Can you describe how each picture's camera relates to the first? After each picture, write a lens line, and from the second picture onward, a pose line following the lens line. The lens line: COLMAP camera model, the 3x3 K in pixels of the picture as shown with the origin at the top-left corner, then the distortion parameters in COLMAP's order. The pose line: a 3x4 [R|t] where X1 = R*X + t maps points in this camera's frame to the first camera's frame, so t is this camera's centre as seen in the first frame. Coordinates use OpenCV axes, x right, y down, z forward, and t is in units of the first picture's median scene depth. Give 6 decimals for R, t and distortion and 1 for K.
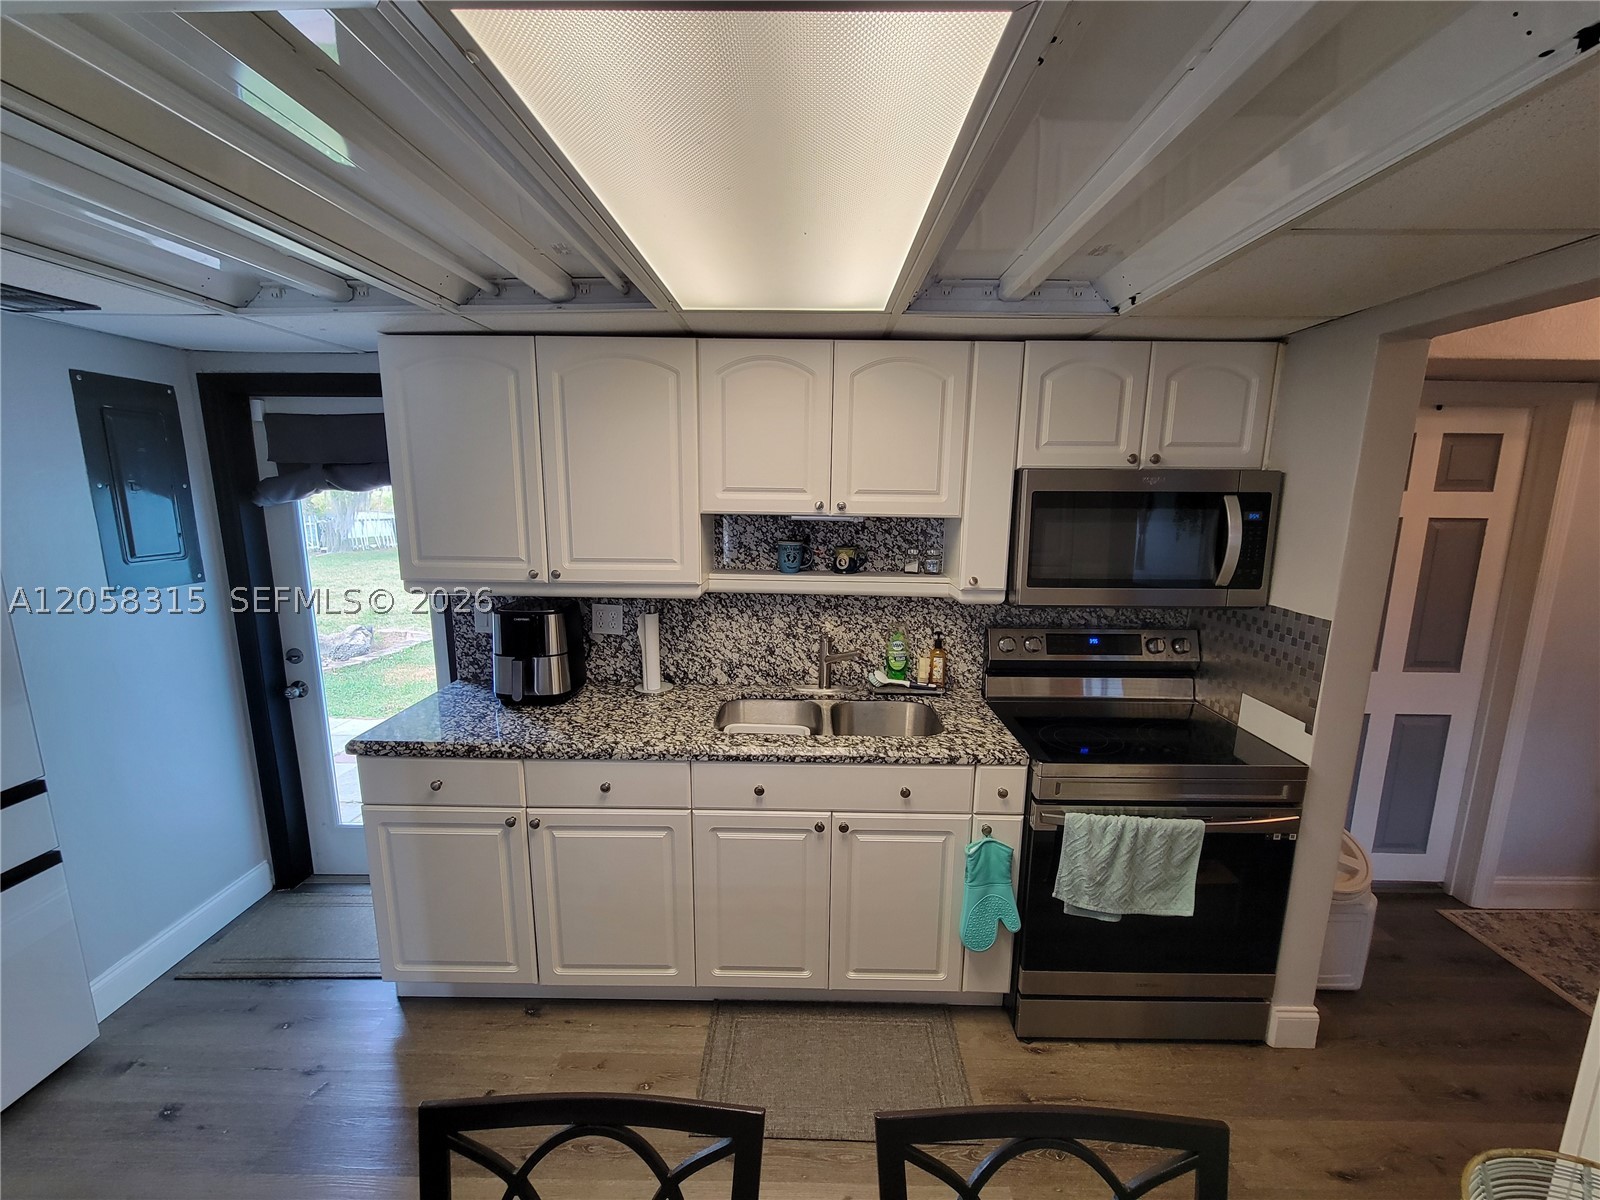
lens RADIAL K [[652.6, 0, 803.4], [0, 652.6, 606.2], [0, 0, 1]] dist [0.000410, 0.000091]
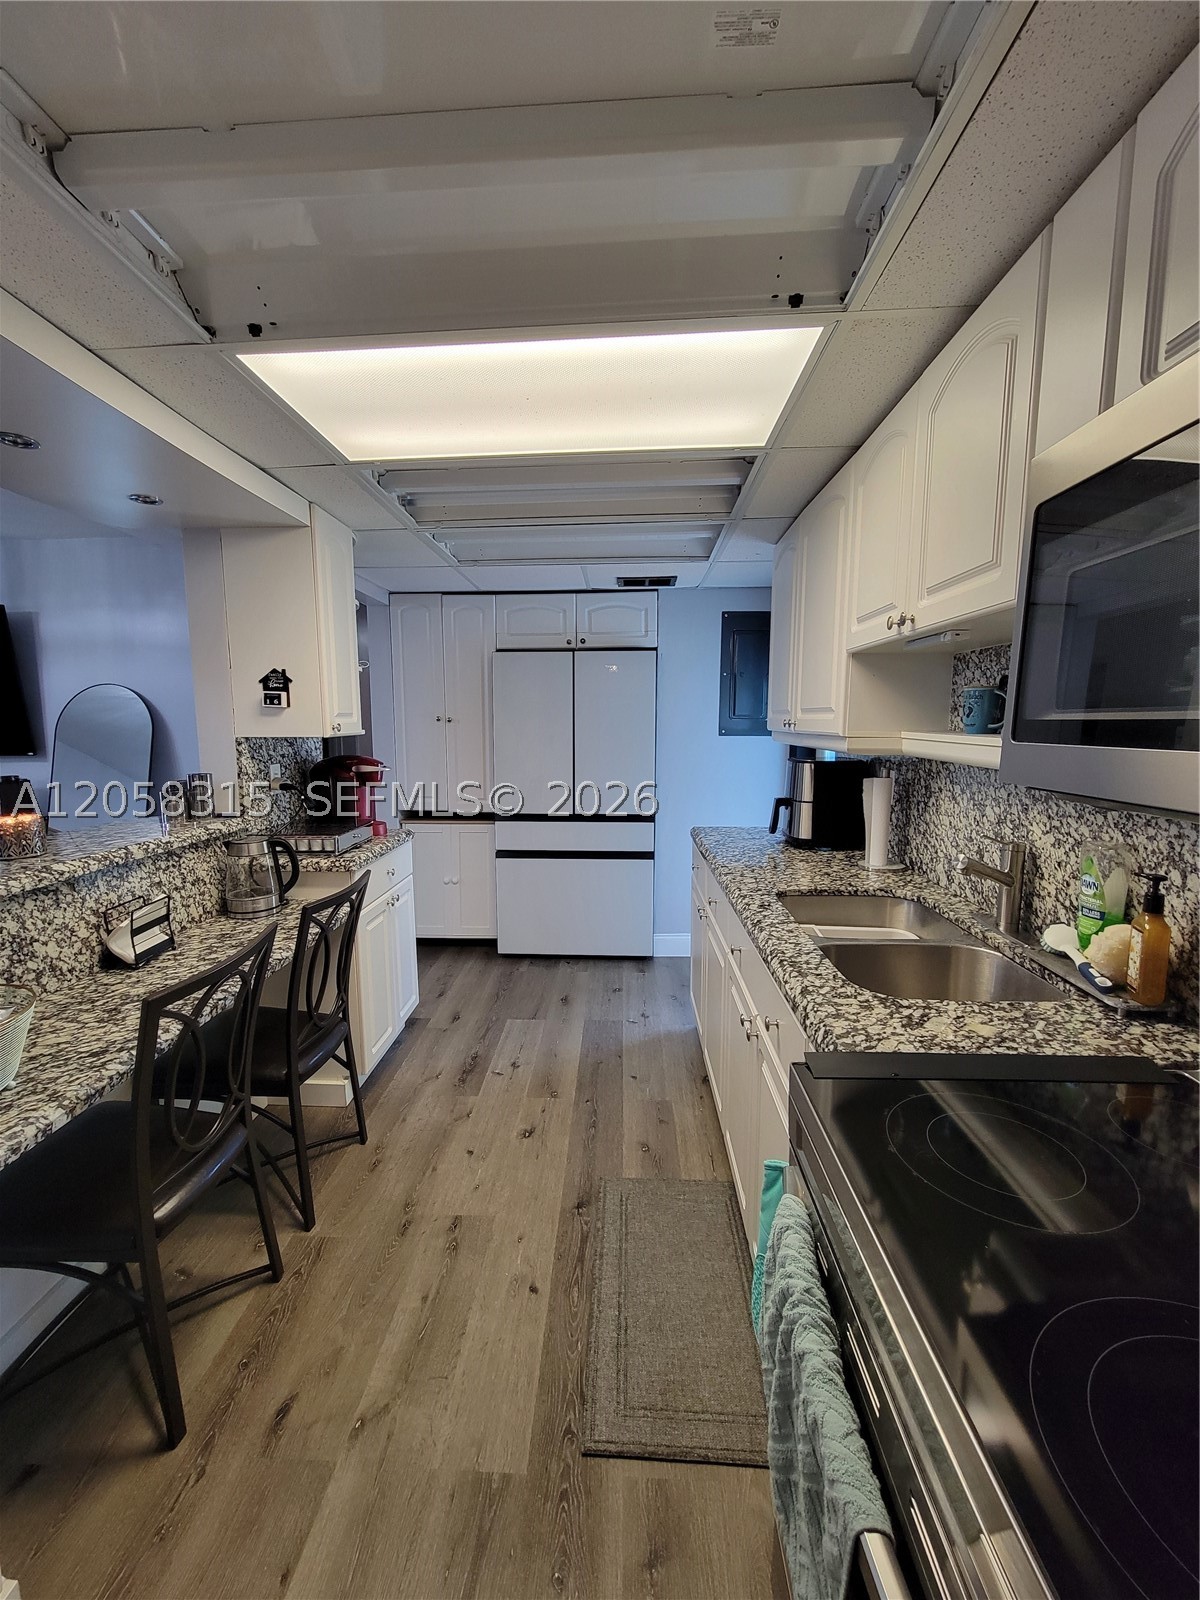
lens RADIAL K [[652.6, 0, 592.7], [0, 652.6, 804.0], [0, 0, 1]] dist [0.000410, 0.000091]
pose [[-0.037951, 0.120340, -0.992007, 0.699417], [-0.180950, 0.975483, 0.125258, 0.006305], [0.982760, 0.184258, -0.015245, 0.671930]]
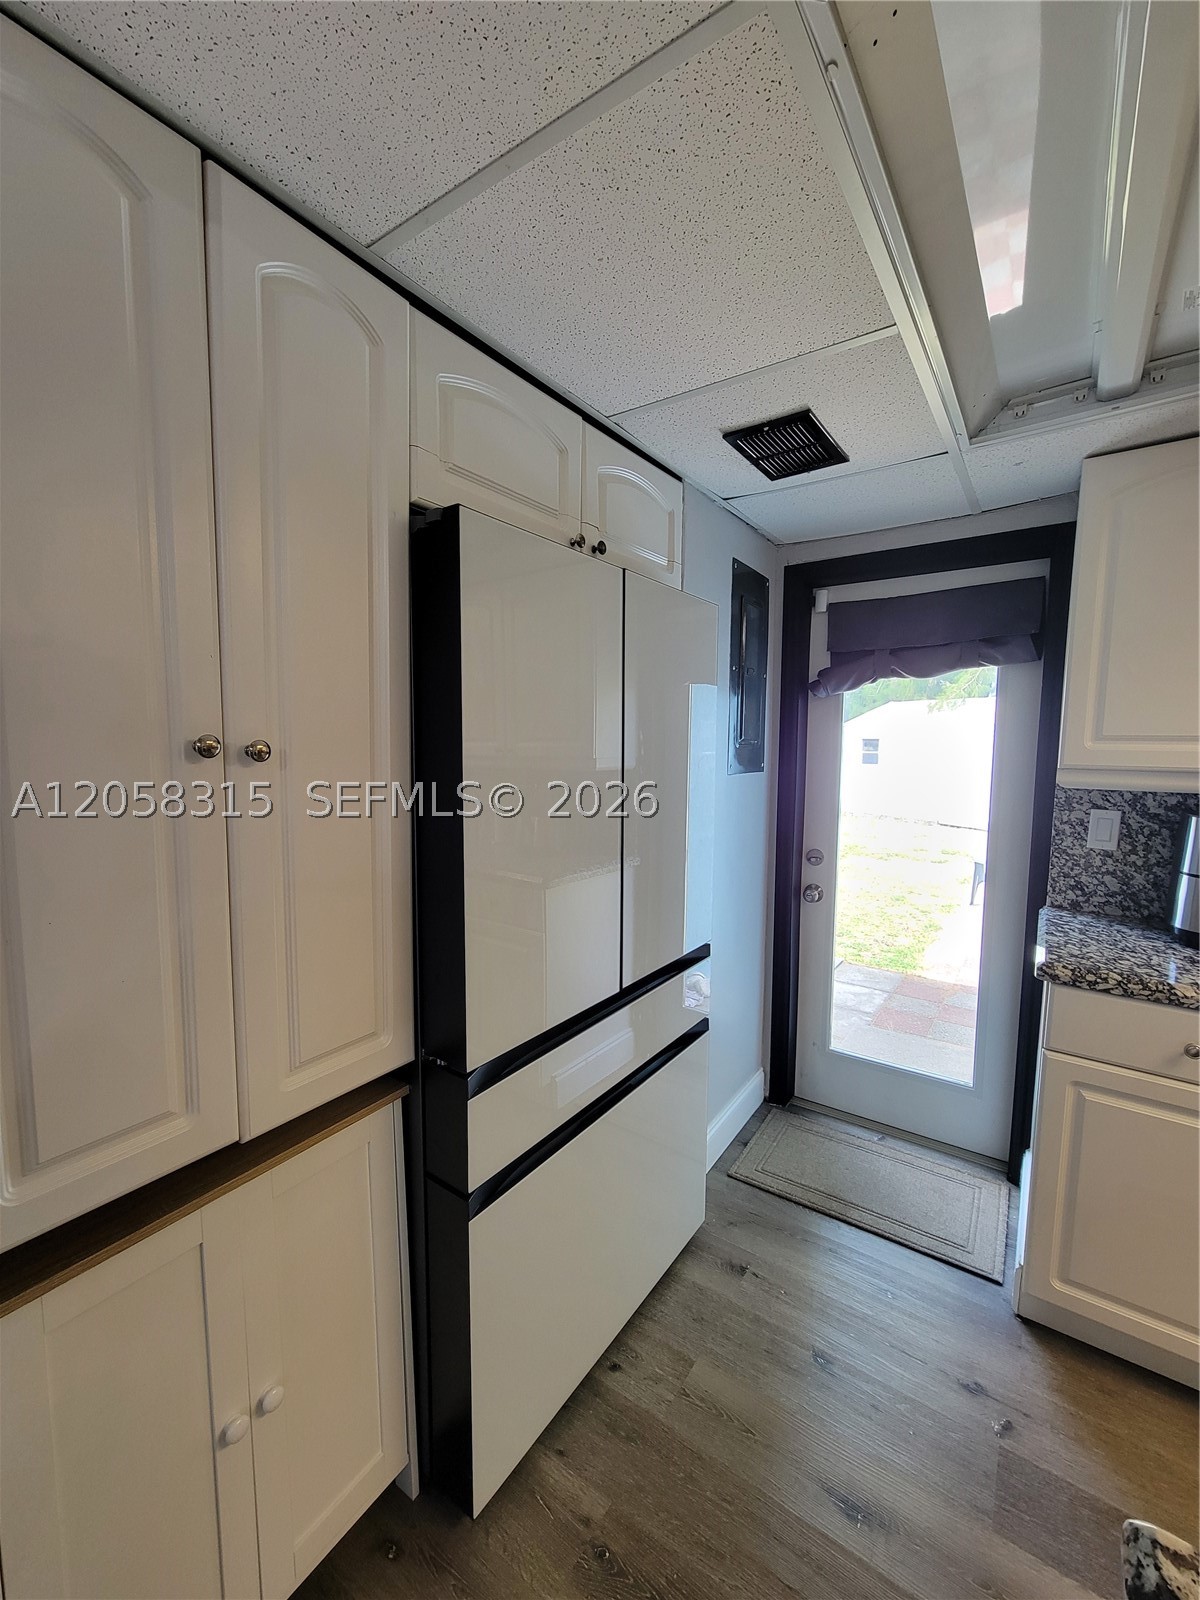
lens RADIAL K [[652.6, 0, 592.7], [0, 652.6, 804.0], [0, 0, 1]] dist [0.000410, 0.000091]
pose [[0.820885, 0.053303, -0.568600, -0.605247], [-0.103996, 0.992940, -0.057056, 0.103356], [0.561544, 0.105969, 0.820633, 0.042411]]
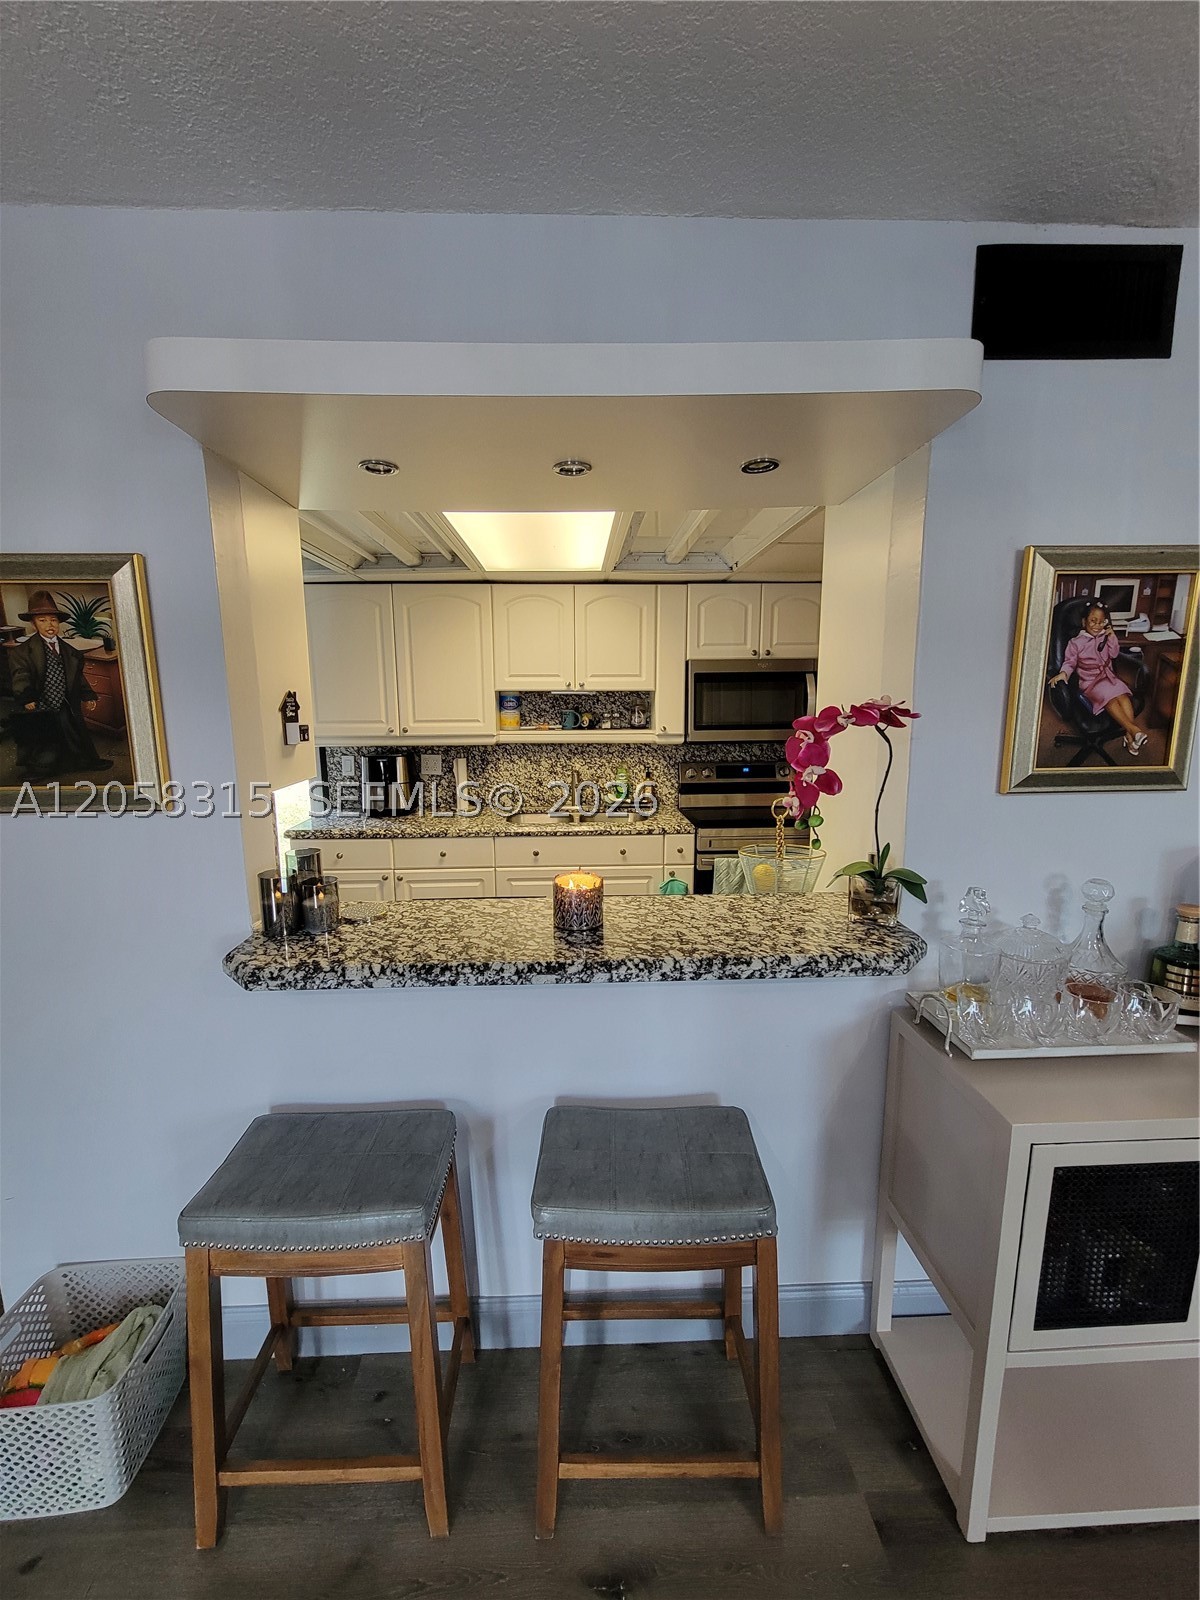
lens RADIAL K [[652.6, 0, 592.7], [0, 652.6, 804.0], [0, 0, 1]] dist [0.000410, 0.000091]
pose [[0.998837, -0.024695, 0.041401, 0.010063], [0.025283, 0.999586, -0.013755, 0.156471], [-0.041045, 0.014786, 0.999048, -0.582112]]
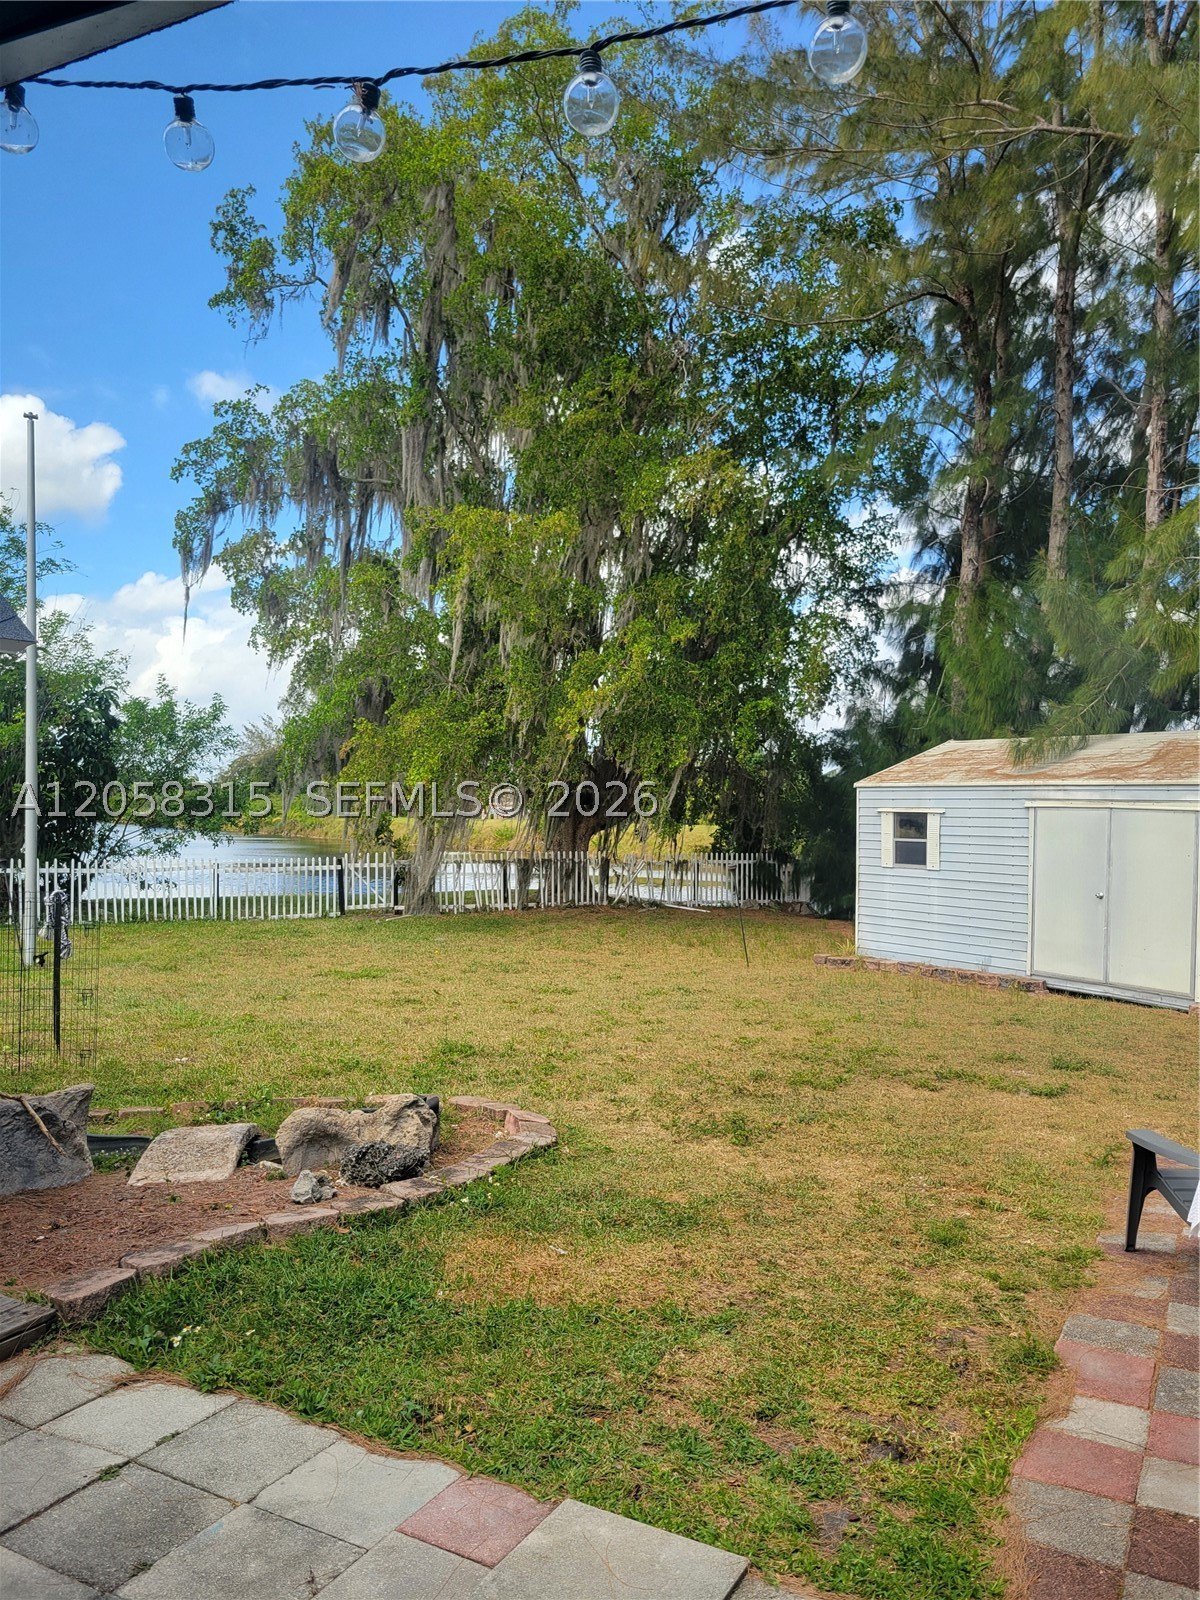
lens RADIAL K [[1190.5, 0, 600.0], [0, 1190.5, 800.0], [0, 0, 1]] dist [0.002013, 0.000381]
pose [[0.887579, 0.003019, -0.460646, -0.722818], [-0.093920, 0.980160, -0.174542, -0.115524], [0.450980, 0.198184, 0.870253, 1.143620]]
